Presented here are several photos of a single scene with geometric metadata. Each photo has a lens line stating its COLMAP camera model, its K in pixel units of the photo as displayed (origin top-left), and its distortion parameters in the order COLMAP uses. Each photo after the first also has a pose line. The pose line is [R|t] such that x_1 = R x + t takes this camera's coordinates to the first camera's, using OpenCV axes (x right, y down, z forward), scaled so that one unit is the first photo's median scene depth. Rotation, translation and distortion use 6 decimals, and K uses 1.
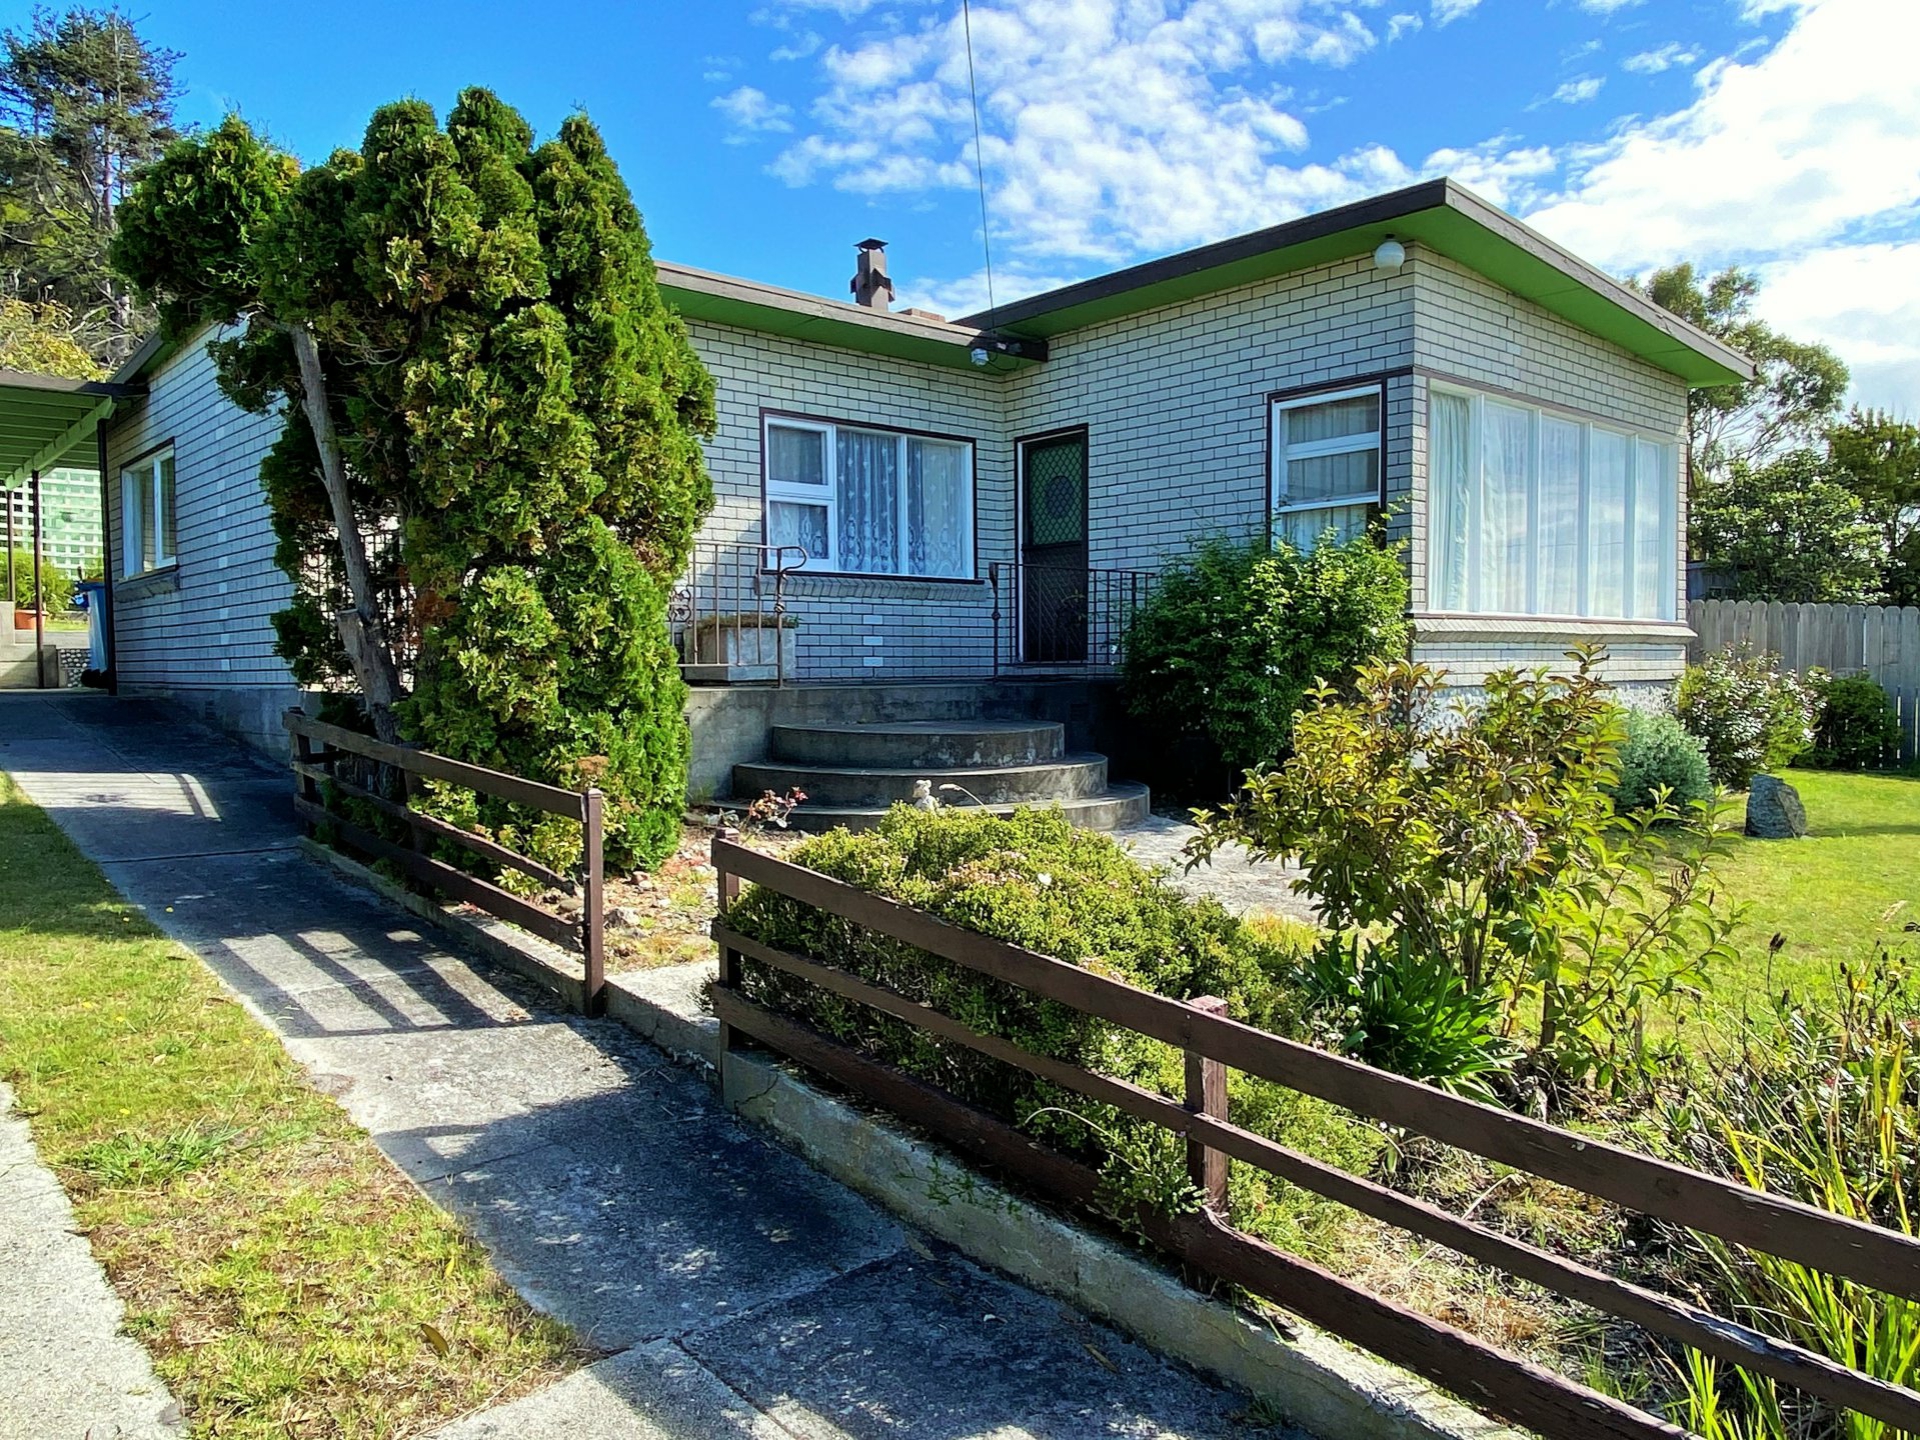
lens RADIAL K [[1361.6, 0, 960.0], [0, 1361.6, 720.0], [0, 0, 1]] dist [0.003594, 0.000461]
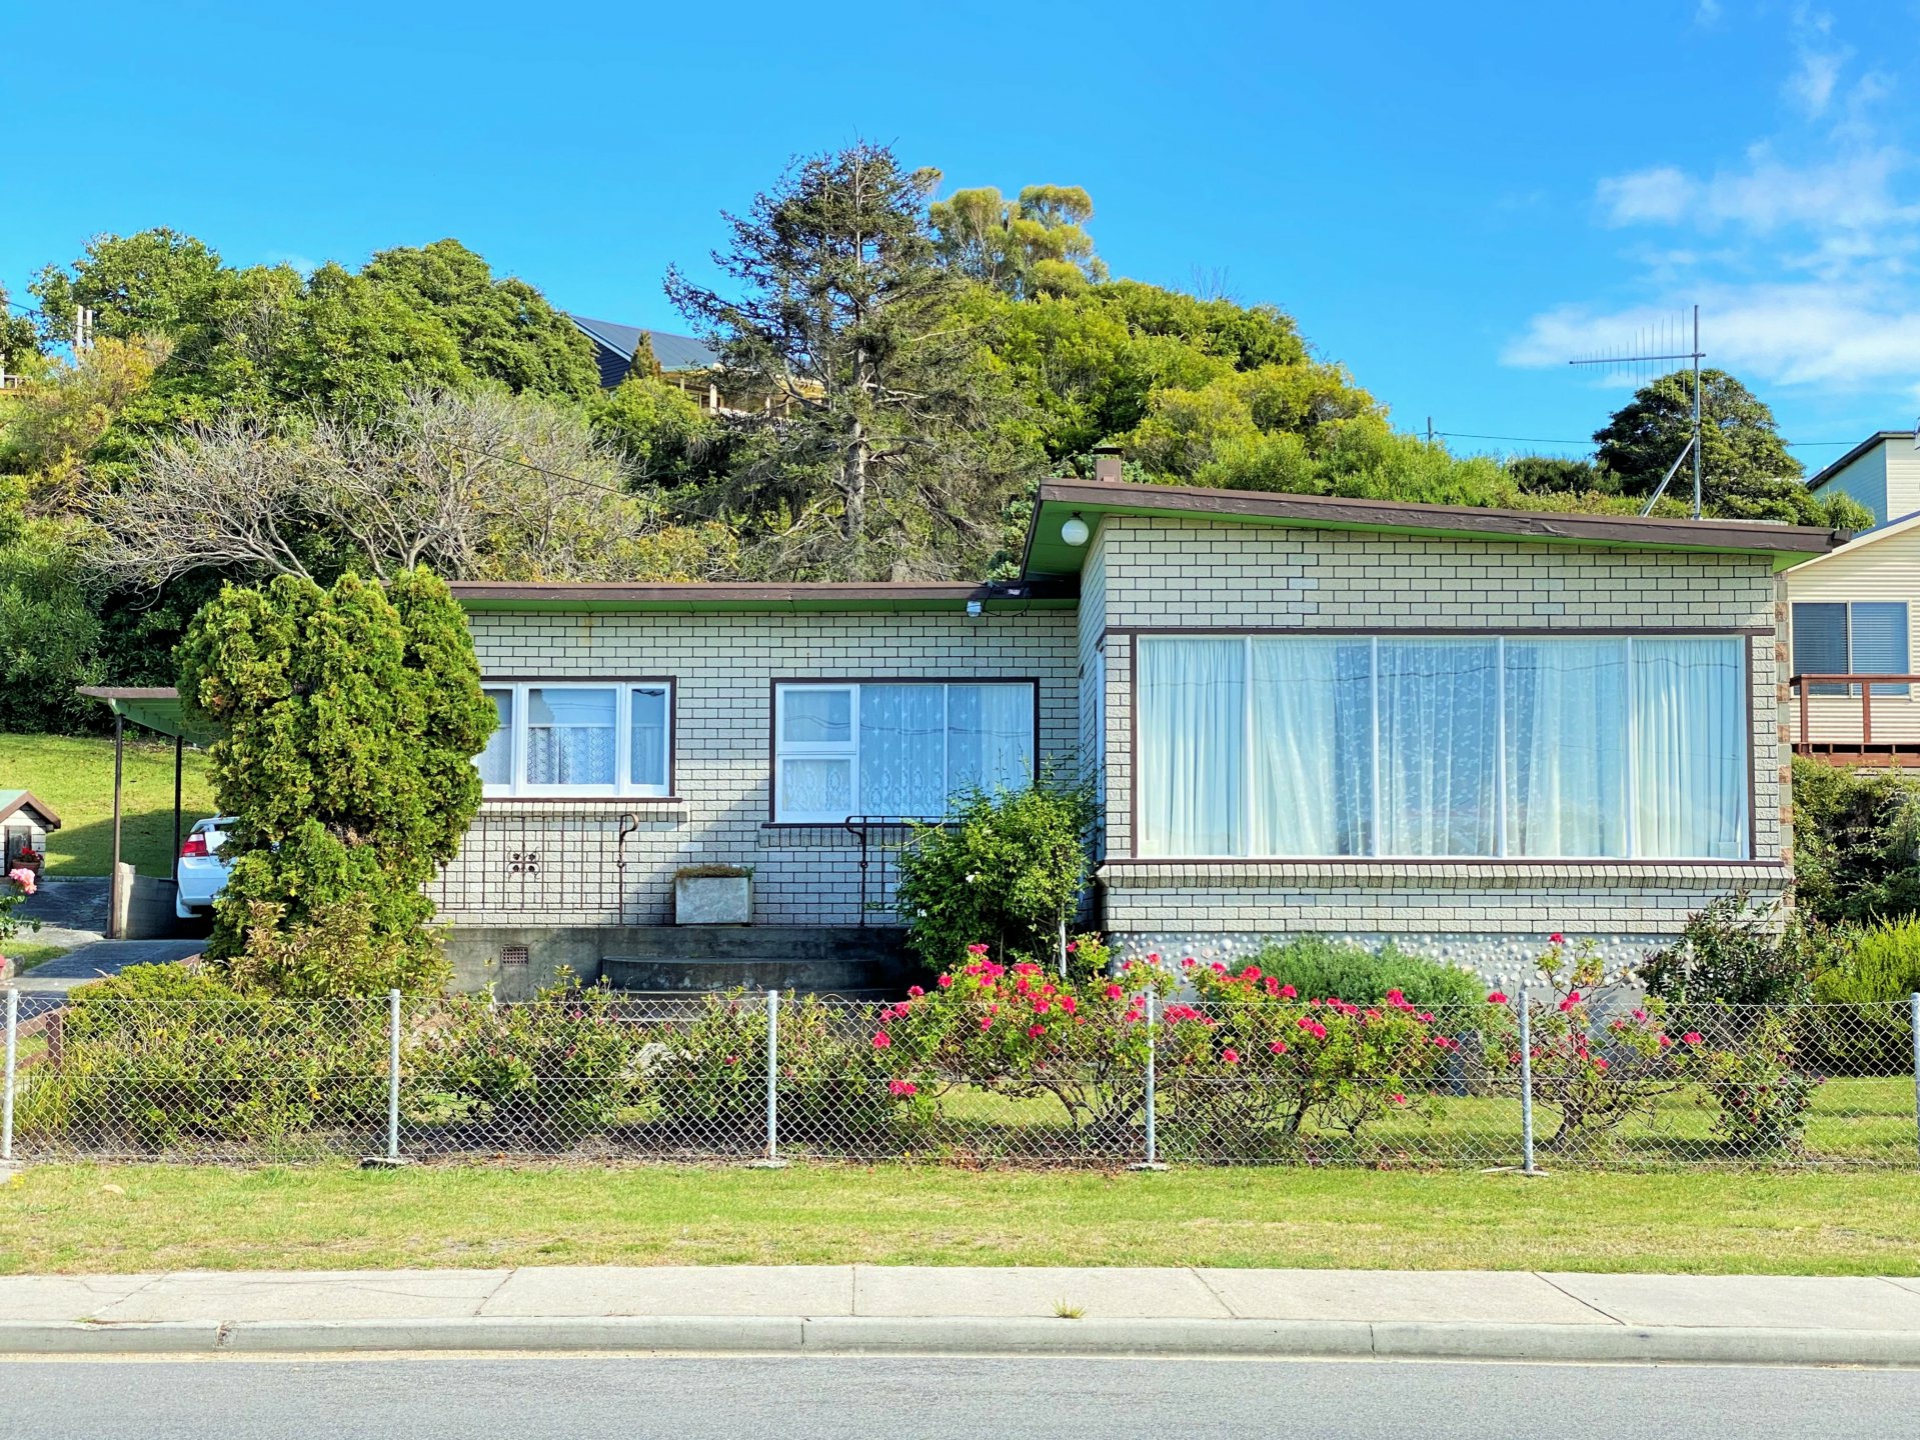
lens RADIAL K [[2988.5, 0, 960.0], [0, 2988.5, 720.0], [0, 0, 1]] dist [0.512058, -0.008622]
pose [[0.730962, -0.035966, -0.681469, 1.623270], [-0.035006, 0.995319, -0.090078, 0.021744], [0.681519, 0.089699, 0.726282, -0.674814]]
